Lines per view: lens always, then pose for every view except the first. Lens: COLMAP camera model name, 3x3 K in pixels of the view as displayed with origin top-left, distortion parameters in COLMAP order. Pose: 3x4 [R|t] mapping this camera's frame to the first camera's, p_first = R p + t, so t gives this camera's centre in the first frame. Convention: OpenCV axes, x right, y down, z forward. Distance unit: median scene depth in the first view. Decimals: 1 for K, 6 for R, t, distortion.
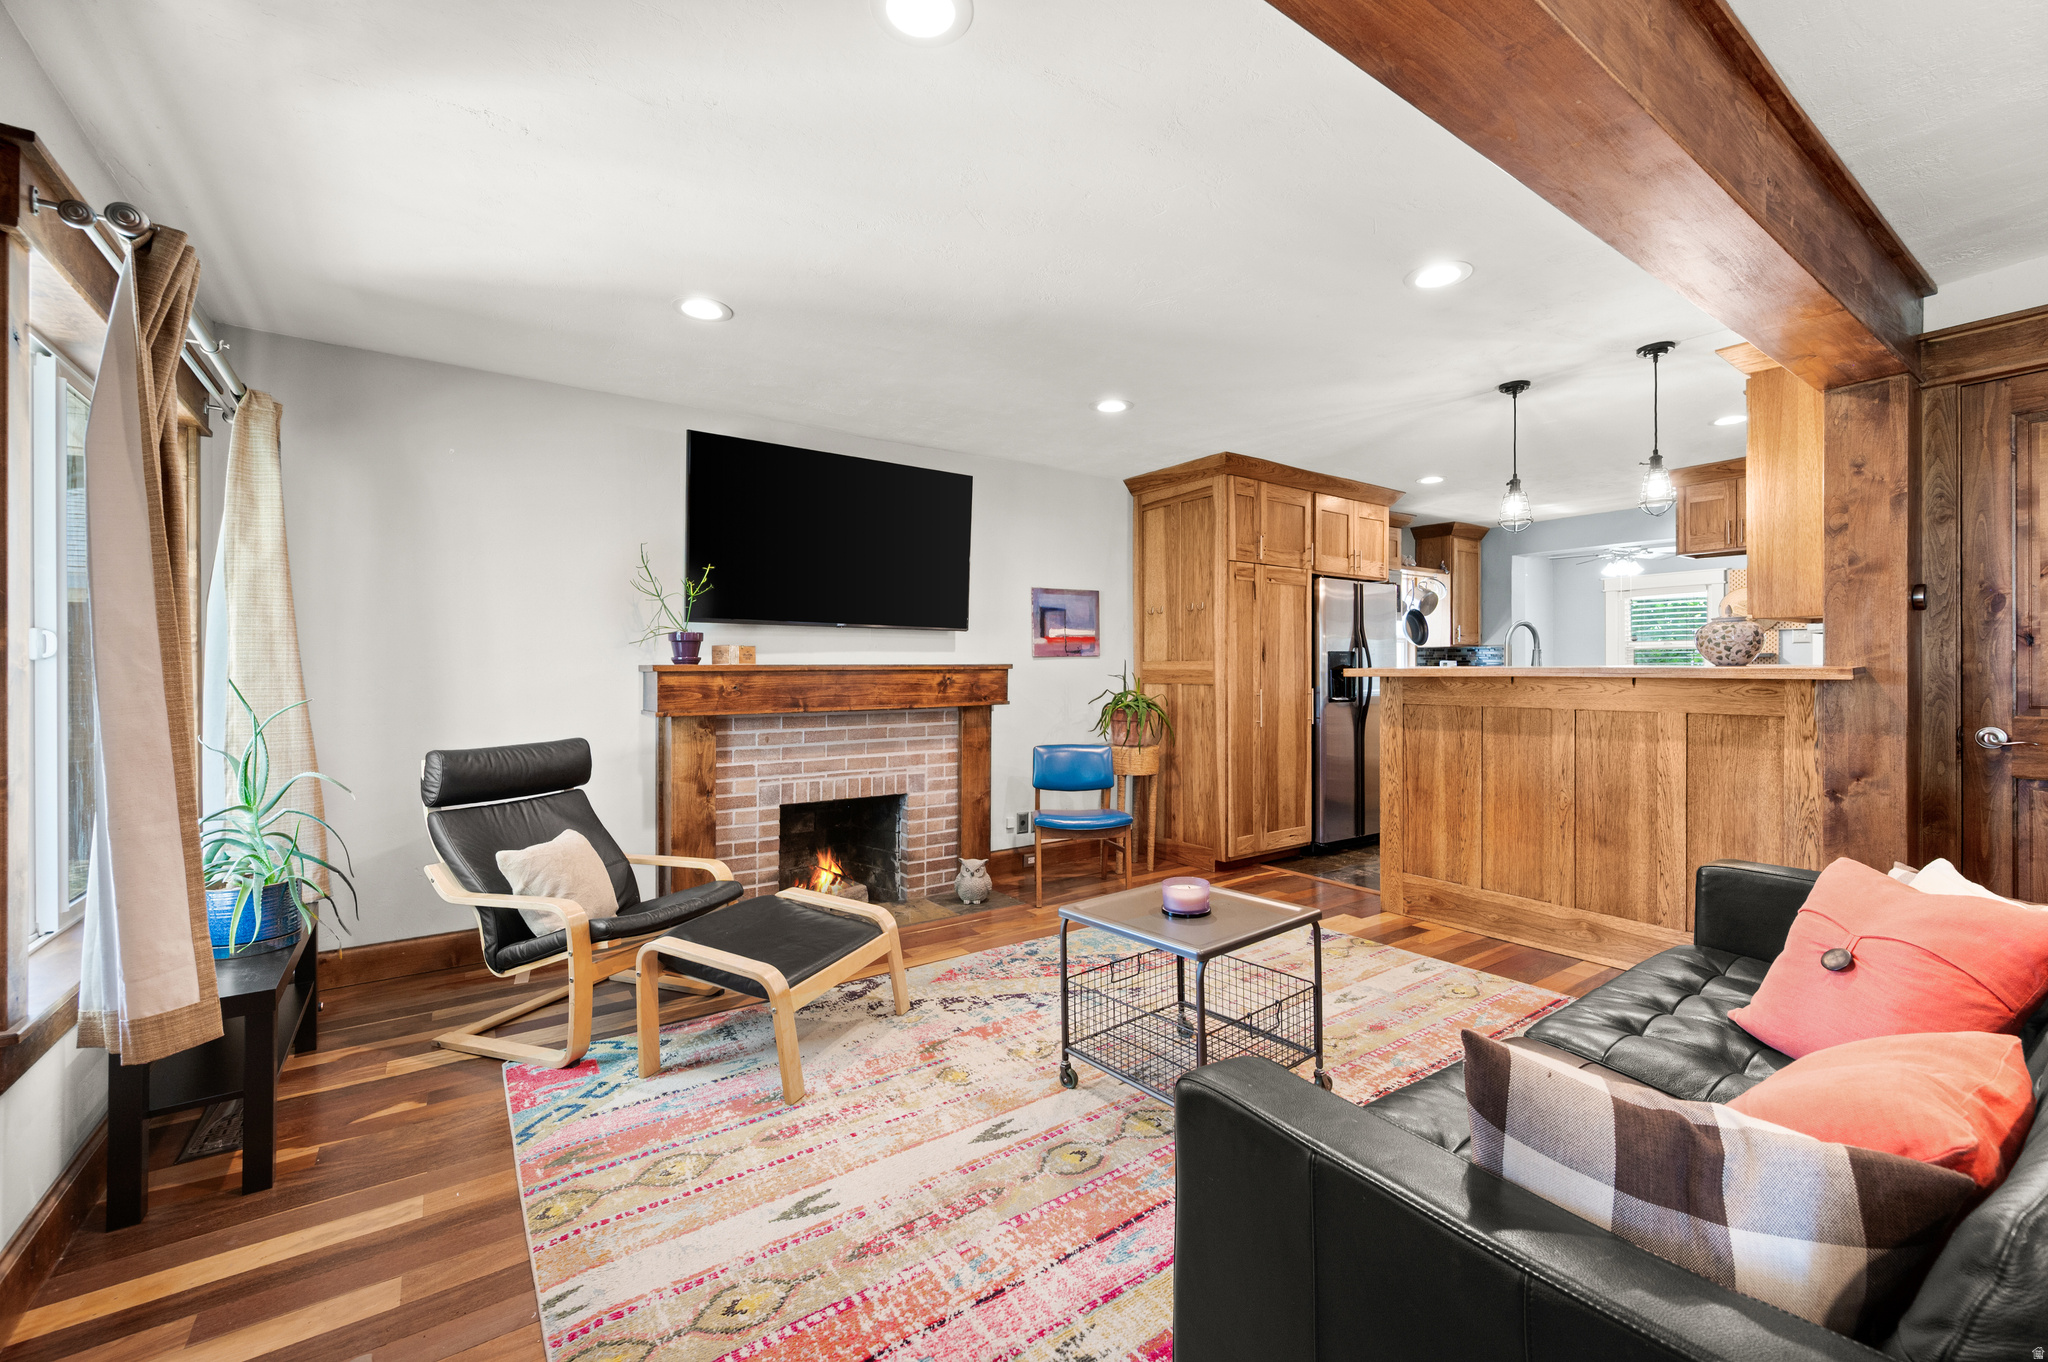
lens RADIAL K [[826.0, 0, 1036.6], [0, 826.0, 675.0], [0, 0, 1]] dist [-0.001939, 0.000461]
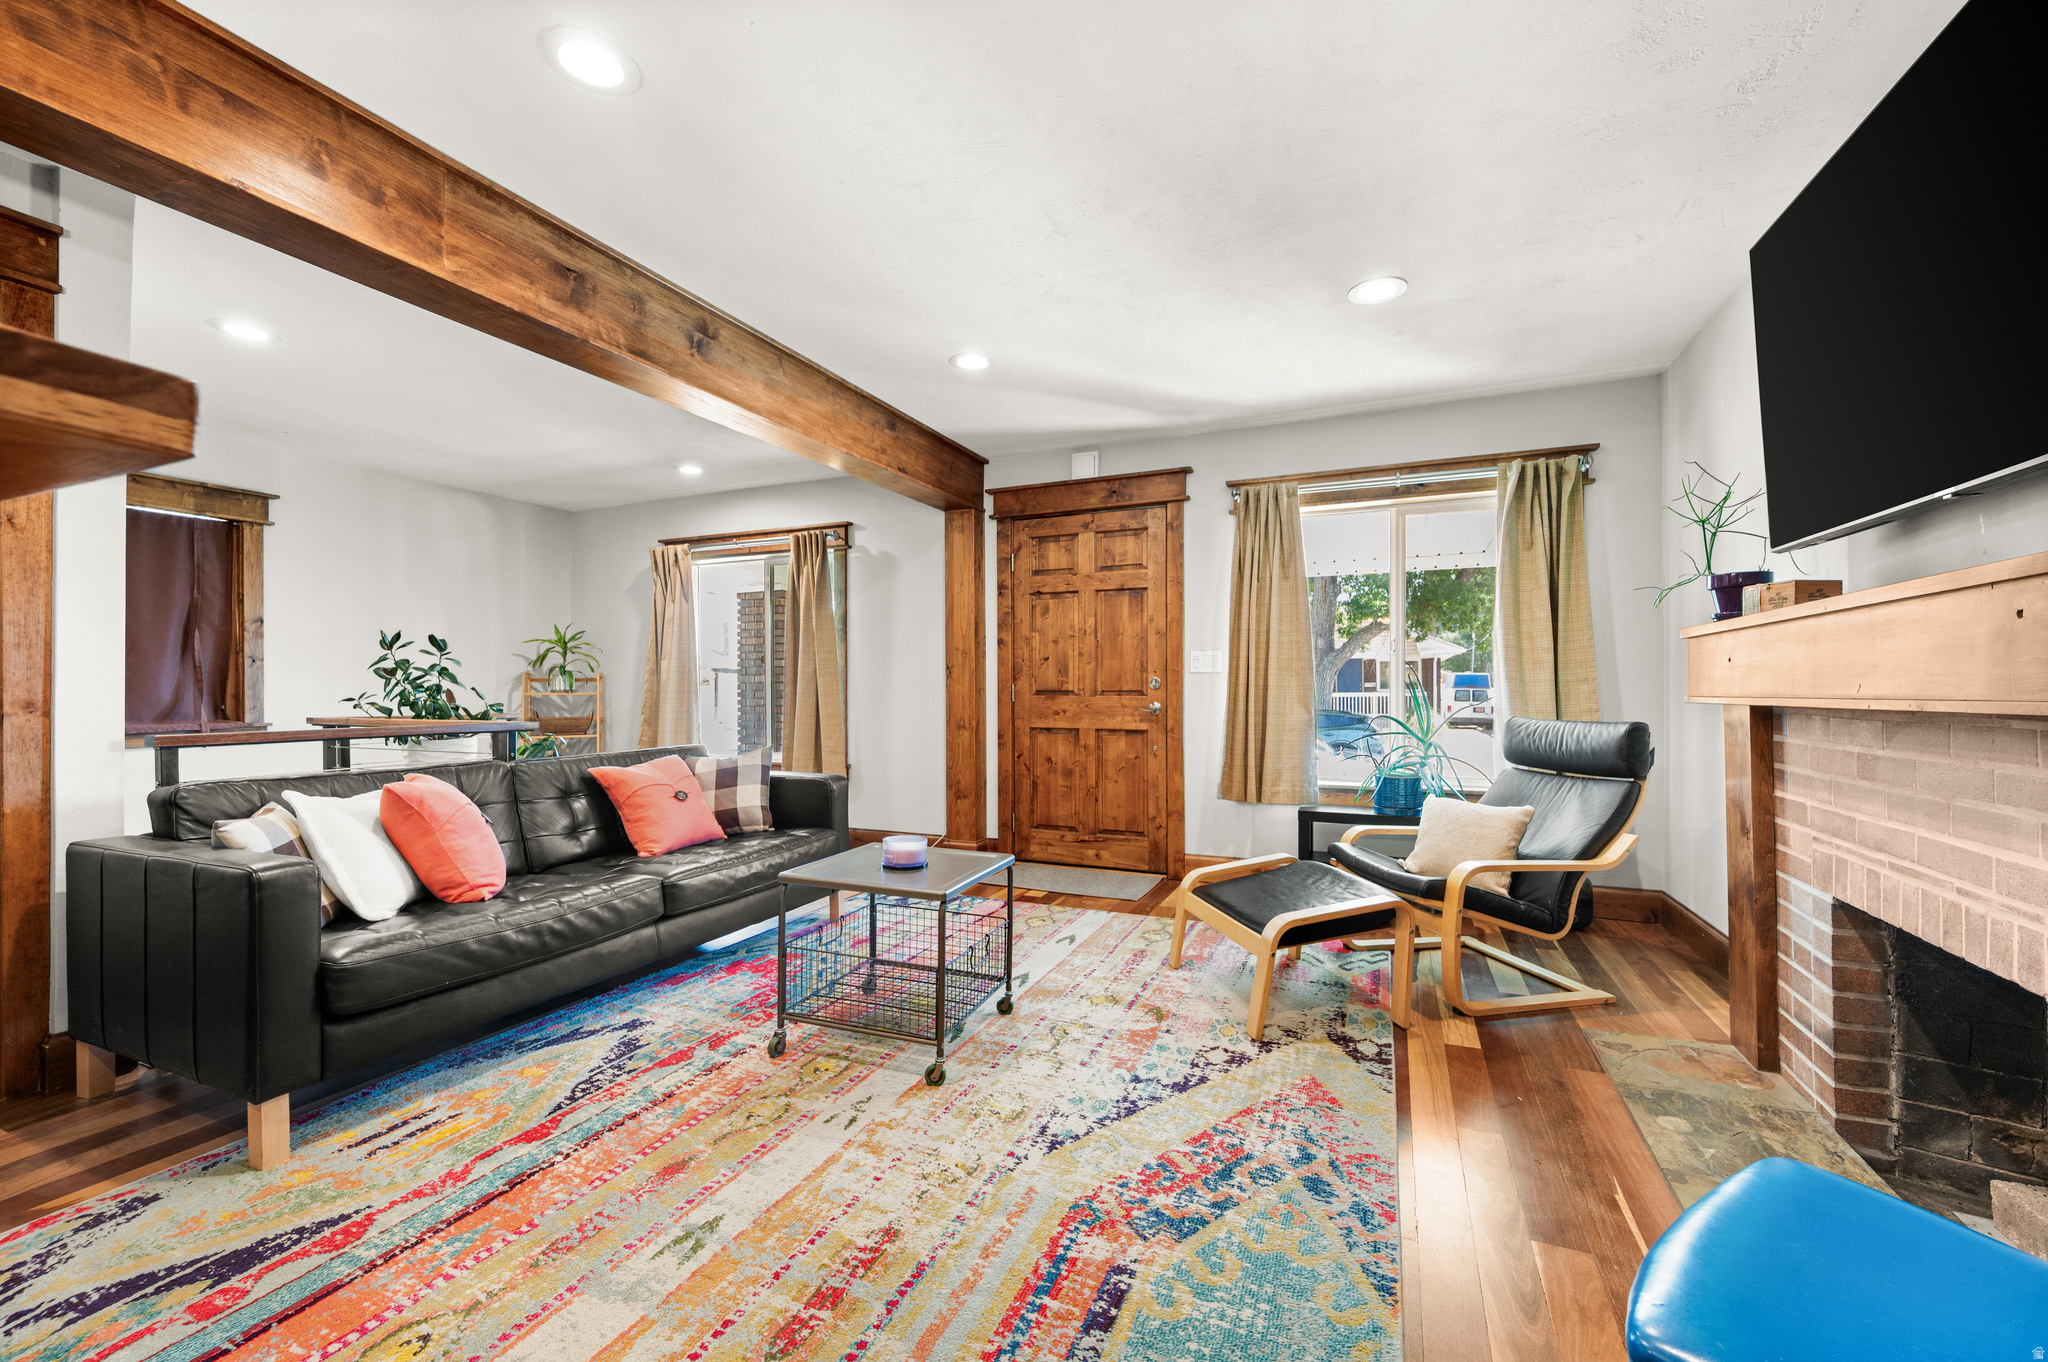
lens RADIAL K [[826.0, 0, 1033.4], [0, 826.0, 685.1], [0, 0, 1]] dist [-0.001939, 0.000461]
pose [[-0.854905, 0.002943, -0.518776, 0.430613], [0.002617, 0.999996, 0.001361, 0.037016], [0.518778, -0.000194, -0.854909, 1.450547]]
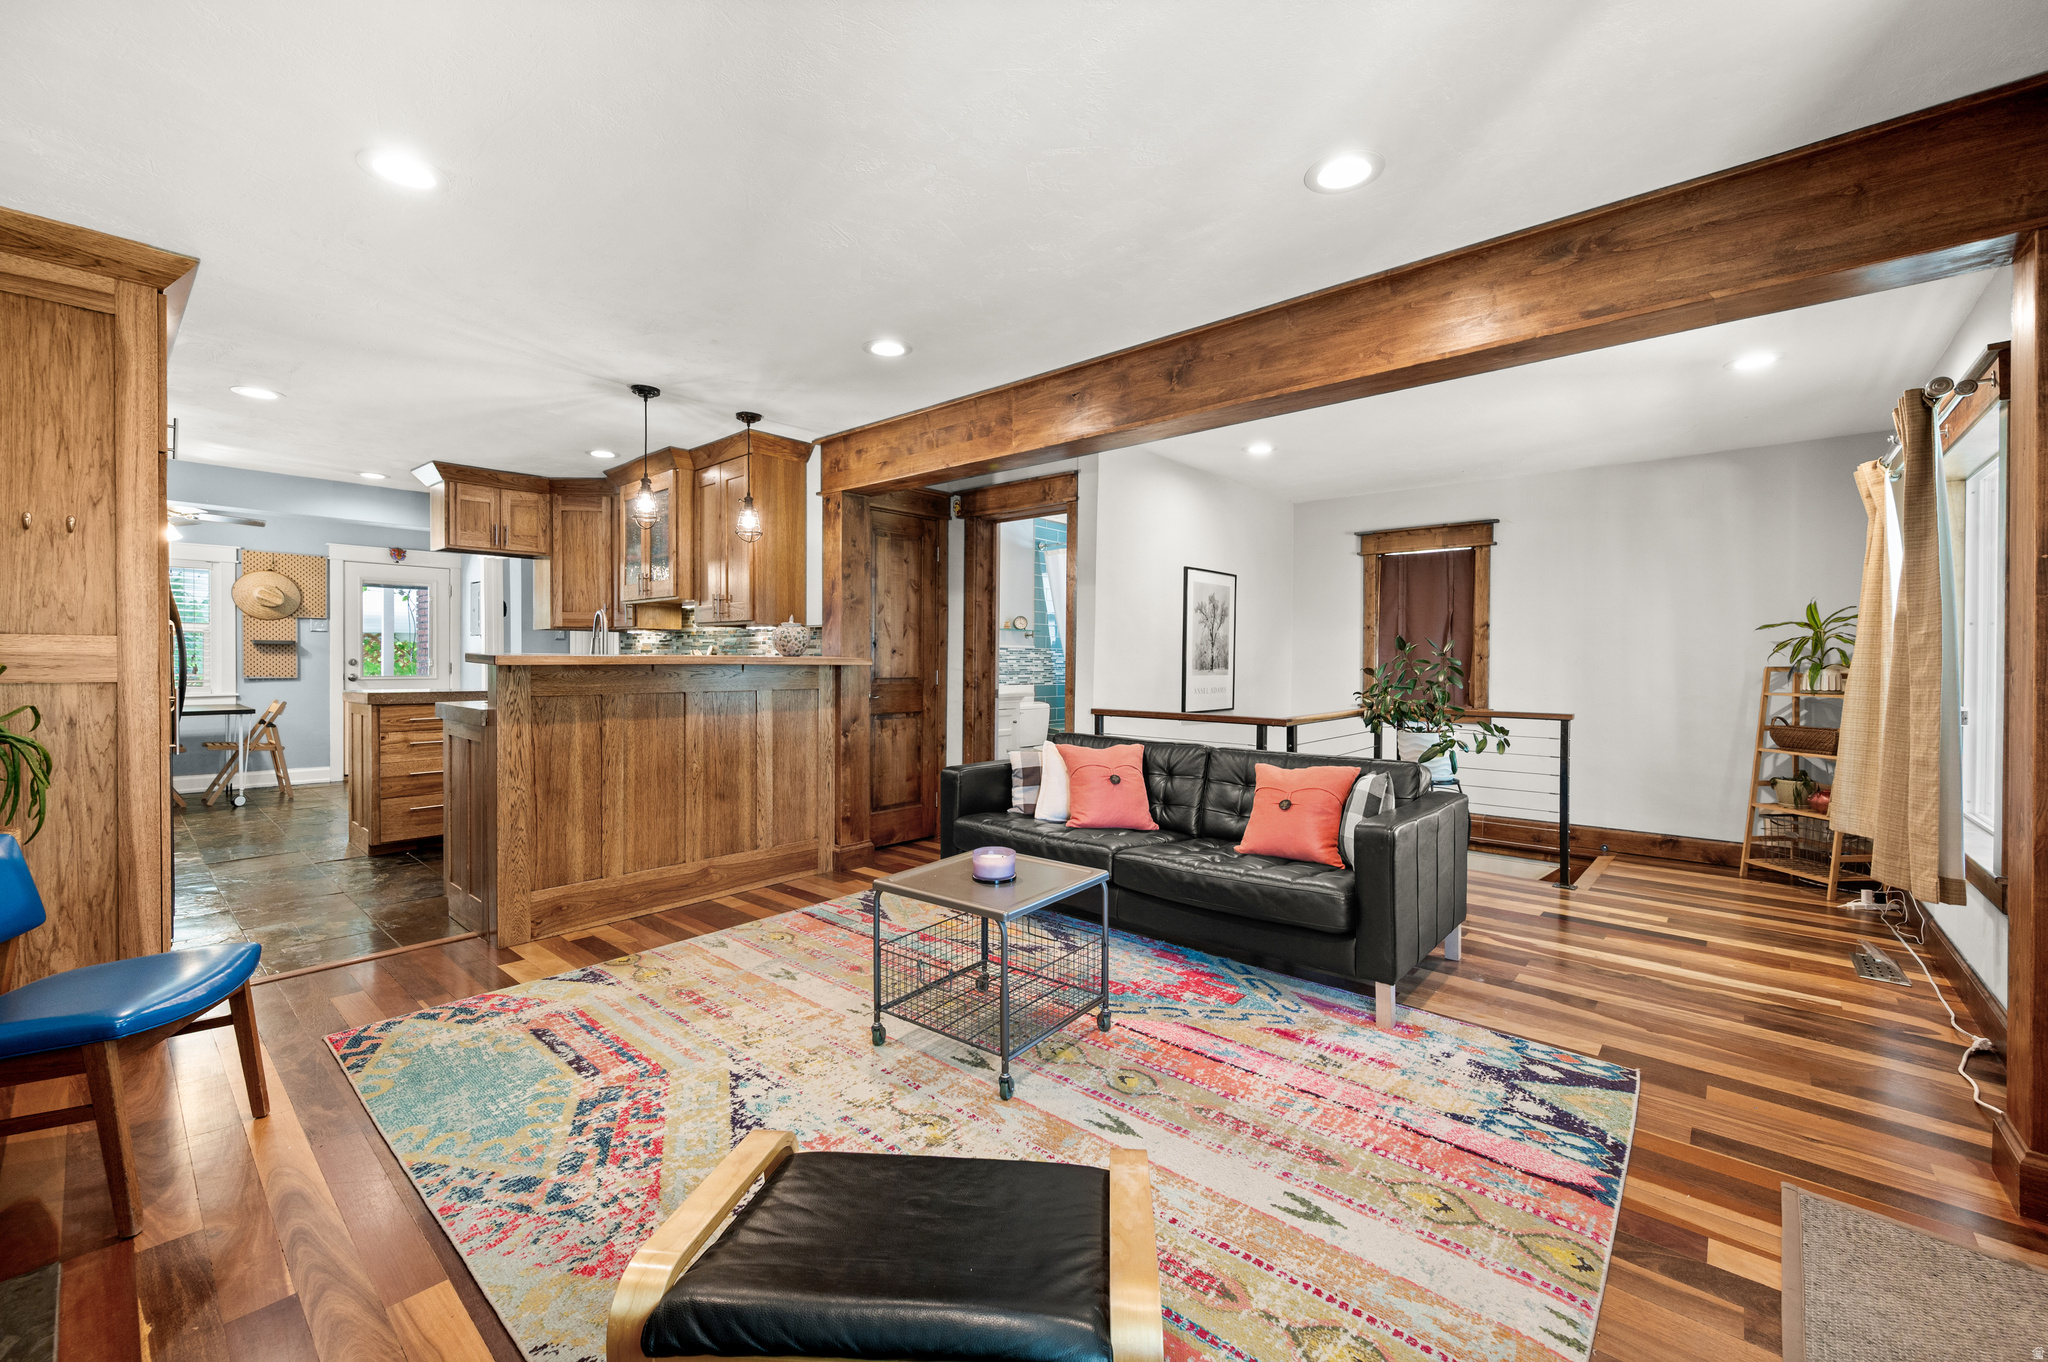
lens RADIAL K [[826.0, 0, 1028.3], [0, 826.0, 668.0], [0, 0, 1]] dist [-0.001939, 0.000461]
pose [[-0.227653, -0.007486, 0.973714, -0.647986], [0.001664, 0.999966, 0.008077, -0.000982], [-0.973741, 0.003459, -0.227633, 0.871542]]
